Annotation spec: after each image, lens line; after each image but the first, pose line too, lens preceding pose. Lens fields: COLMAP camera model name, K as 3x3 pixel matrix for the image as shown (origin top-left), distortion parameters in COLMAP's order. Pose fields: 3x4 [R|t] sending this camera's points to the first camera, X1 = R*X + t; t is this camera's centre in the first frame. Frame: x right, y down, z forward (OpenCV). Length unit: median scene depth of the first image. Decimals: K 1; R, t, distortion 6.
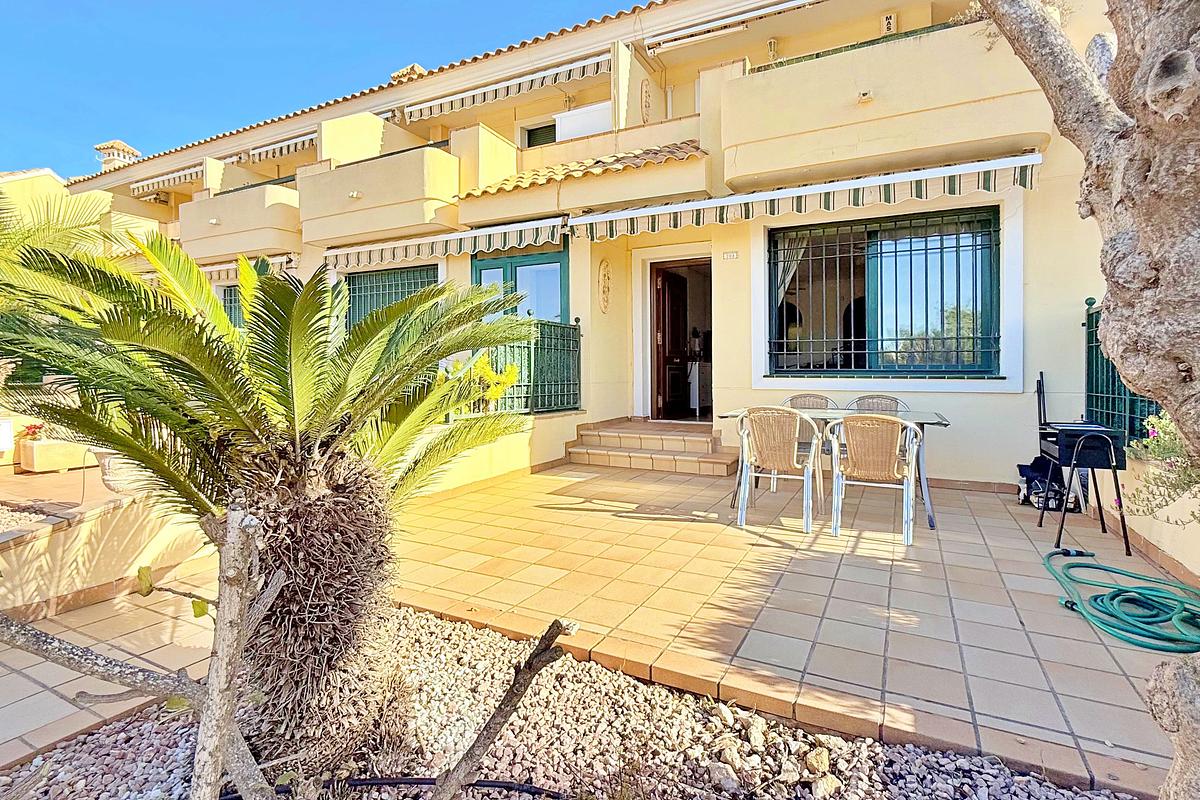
lens RADIAL K [[579.6, 0, 627.7], [0, 579.6, 364.6], [0, 0, 1]] dist [0.002948, -0.001663]
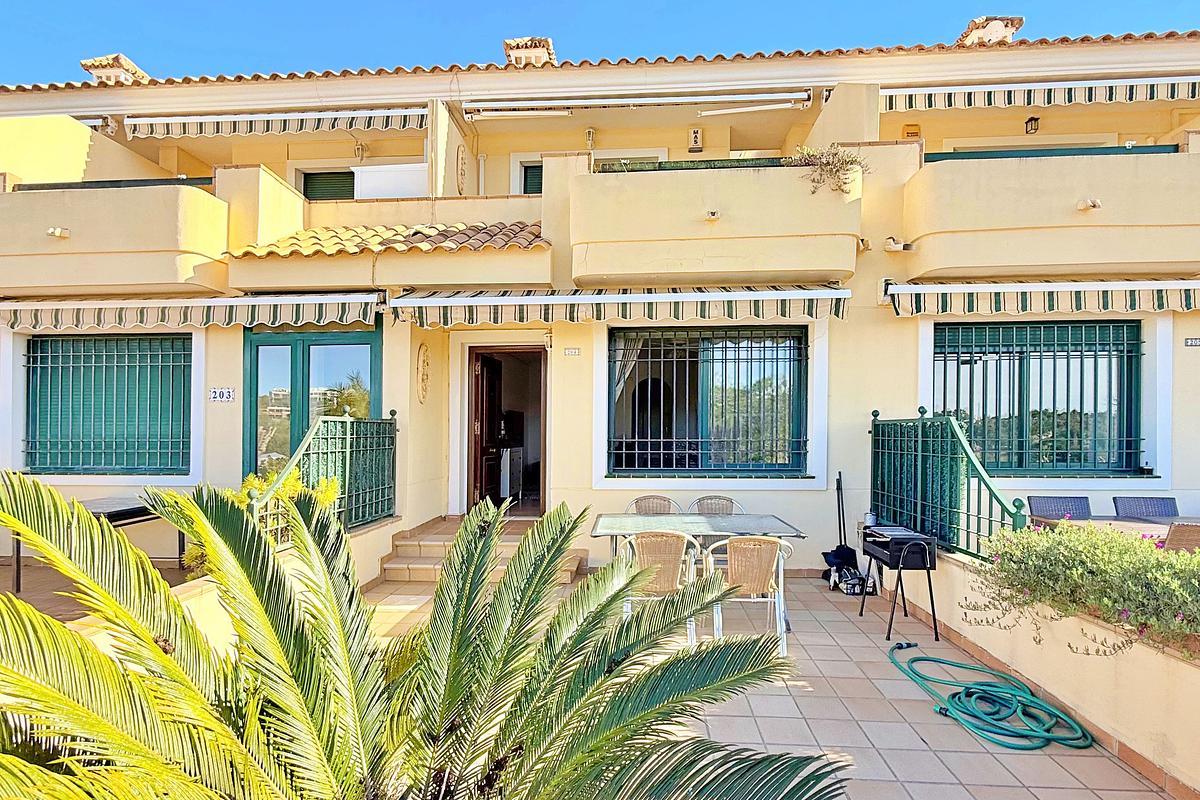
lens RADIAL K [[579.6, 0, 598.8], [0, 579.6, 409.0], [0, 0, 1]] dist [0.002948, -0.001663]
pose [[0.922264, 0.007552, 0.386487, -0.138249], [-0.003503, 0.999931, -0.011181, -0.074099], [-0.386545, 0.008958, 0.922227, 0.083803]]
